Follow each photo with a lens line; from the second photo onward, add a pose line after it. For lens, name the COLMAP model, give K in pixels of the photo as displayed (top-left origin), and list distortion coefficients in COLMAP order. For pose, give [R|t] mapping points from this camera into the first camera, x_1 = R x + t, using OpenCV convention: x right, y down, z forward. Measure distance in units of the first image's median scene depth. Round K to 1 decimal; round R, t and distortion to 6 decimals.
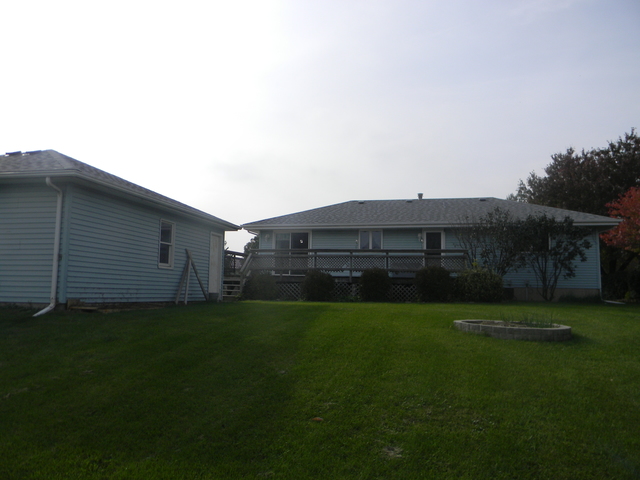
lens RADIAL K [[512.9, 0, 311.6], [0, 512.9, 238.6], [0, 0, 1]] dist [0.003352, -0.021686]
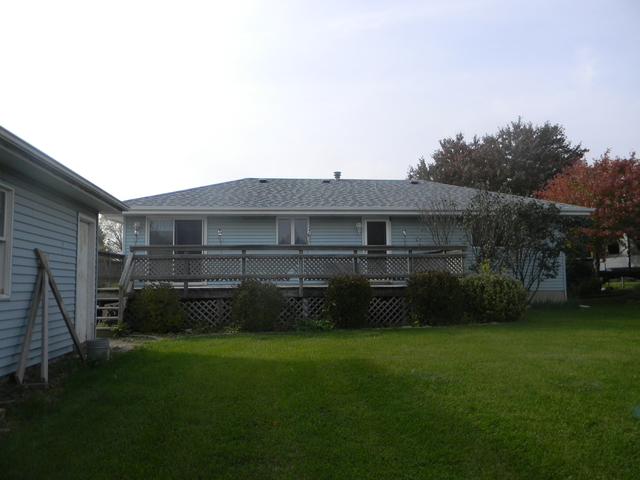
lens RADIAL K [[519.6, 0, 318.9], [0, 519.6, 250.2], [0, 0, 1]] dist [-0.001155, 0.004538]
pose [[0.933753, -0.007649, 0.357838, -0.114317], [-0.005980, 0.999299, 0.036965, 0.001842], [-0.357869, -0.036656, 0.933052, 0.315877]]
